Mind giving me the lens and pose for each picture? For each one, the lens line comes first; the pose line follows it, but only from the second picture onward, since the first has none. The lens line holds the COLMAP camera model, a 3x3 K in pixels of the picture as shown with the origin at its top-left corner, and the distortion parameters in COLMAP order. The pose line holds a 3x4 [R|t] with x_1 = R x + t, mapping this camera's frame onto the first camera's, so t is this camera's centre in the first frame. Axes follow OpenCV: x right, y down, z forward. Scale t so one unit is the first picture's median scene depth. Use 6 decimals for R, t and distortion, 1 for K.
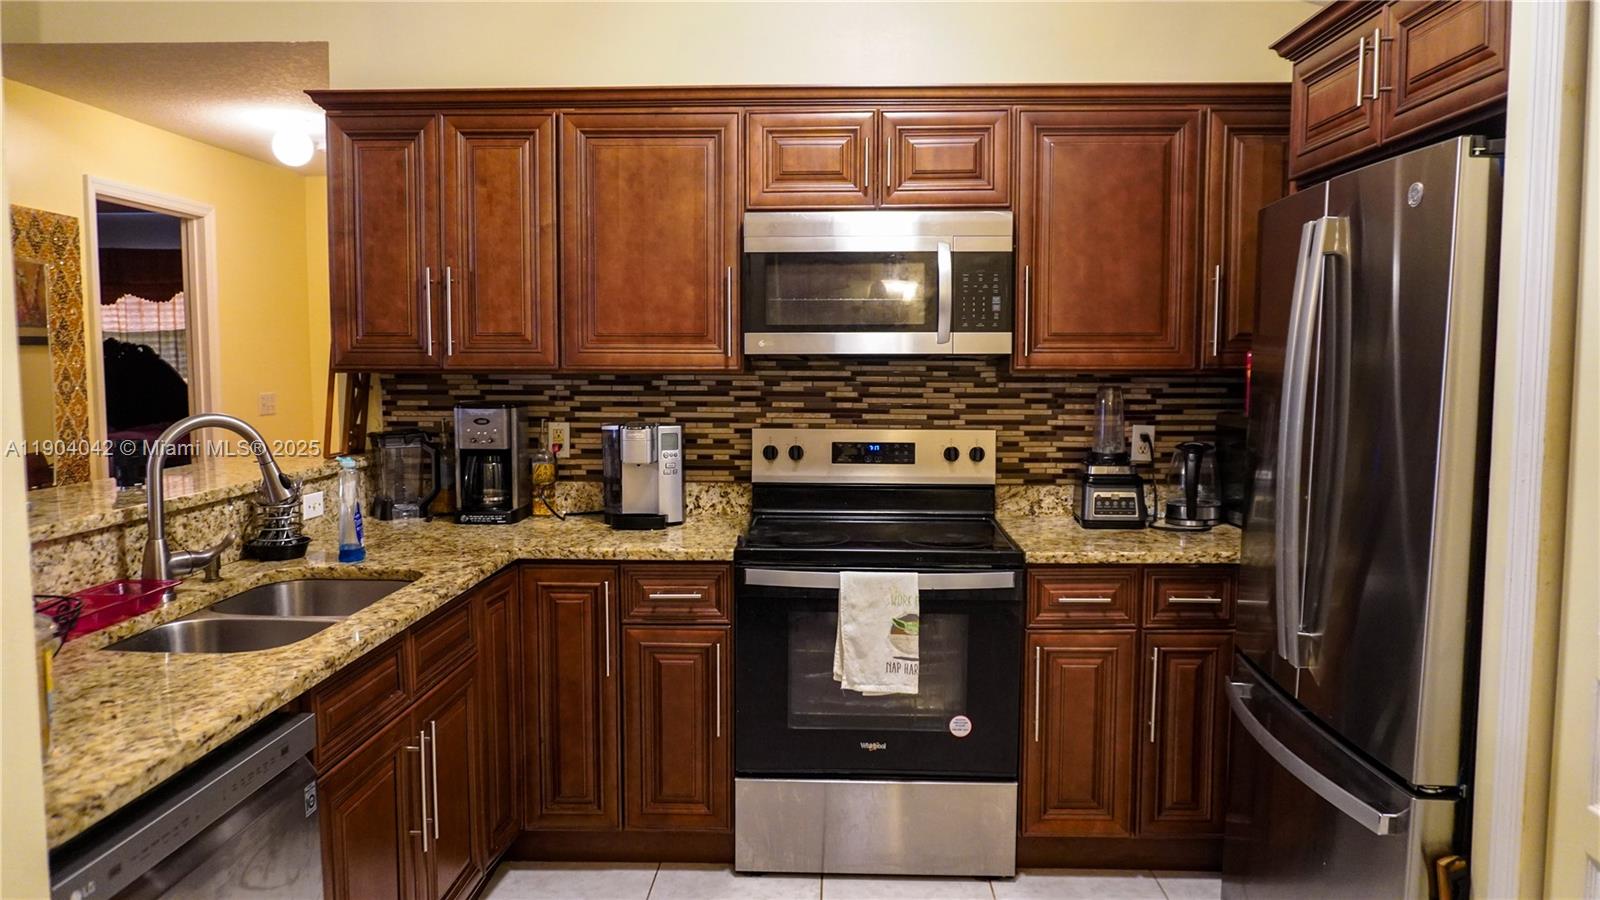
lens RADIAL K [[1072.4, 0, 843.5], [0, 1072.4, 443.5], [0, 0, 1]] dist [-0.048967, 0.041224]
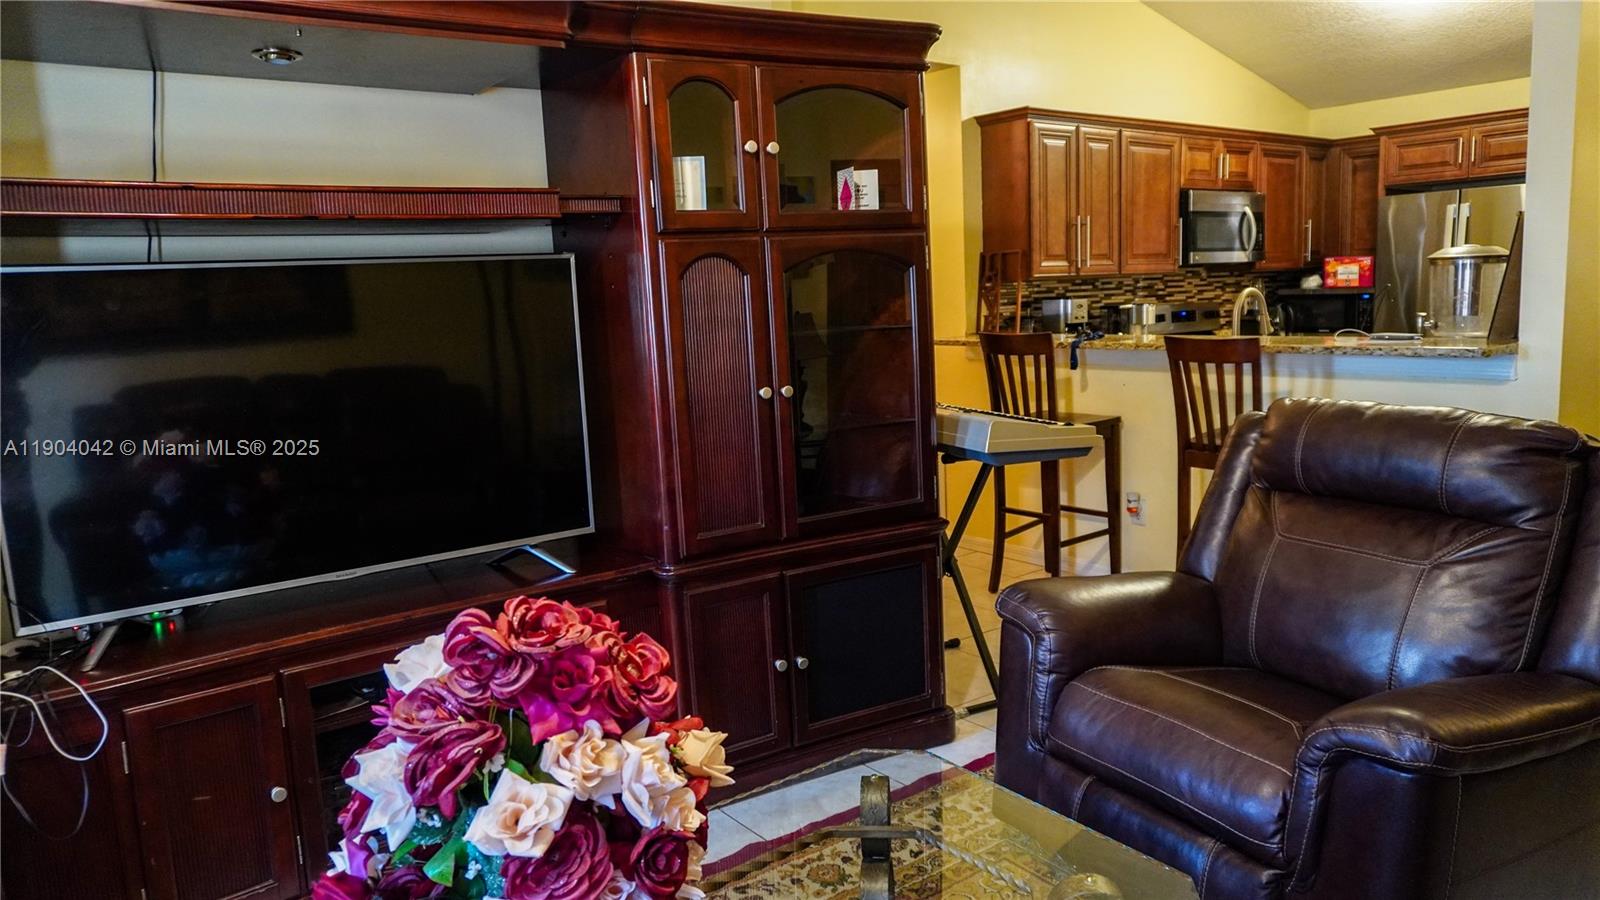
lens RADIAL K [[1072.4, 0, 843.5], [0, 1072.4, 443.5], [0, 0, 1]] dist [-0.048967, 0.041224]
pose [[0.778672, -0.123691, 0.615118, -1.819118], [0.093682, 0.992306, 0.080947, 0.025725], [-0.620398, -0.005405, 0.784268, -0.140455]]
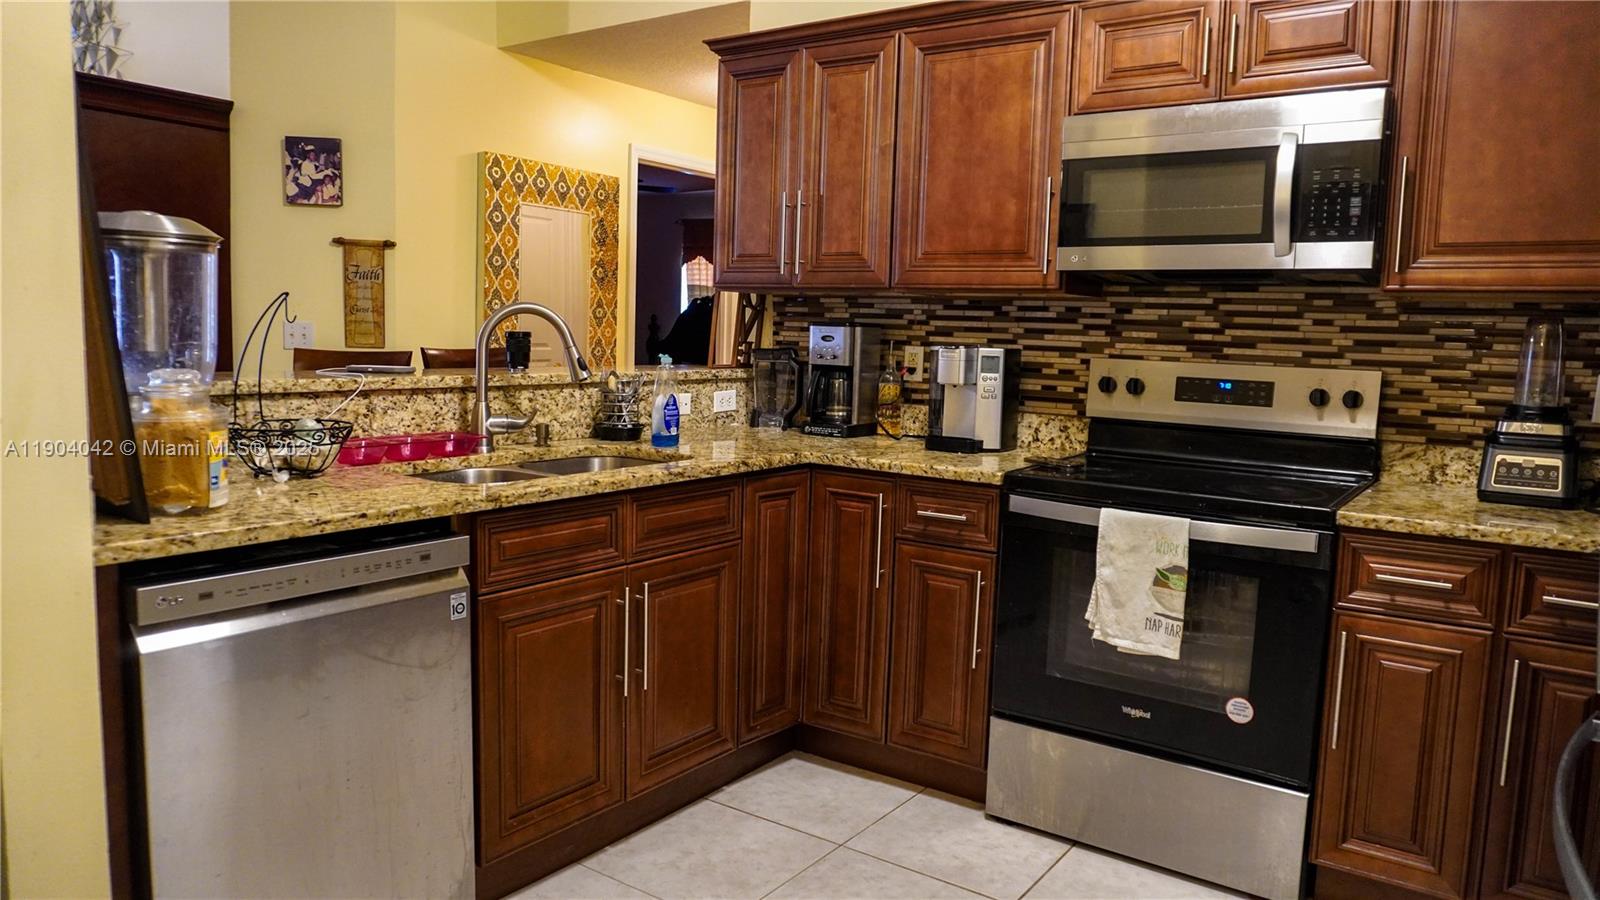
lens RADIAL K [[1072.4, 0, 843.5], [0, 1072.4, 443.5], [0, 0, 1]] dist [-0.048967, 0.041224]
pose [[0.838079, 0.078320, -0.539898, 0.261824], [-0.068324, 0.996918, 0.038558, 0.042132], [0.541254, 0.004573, 0.840847, 0.122444]]
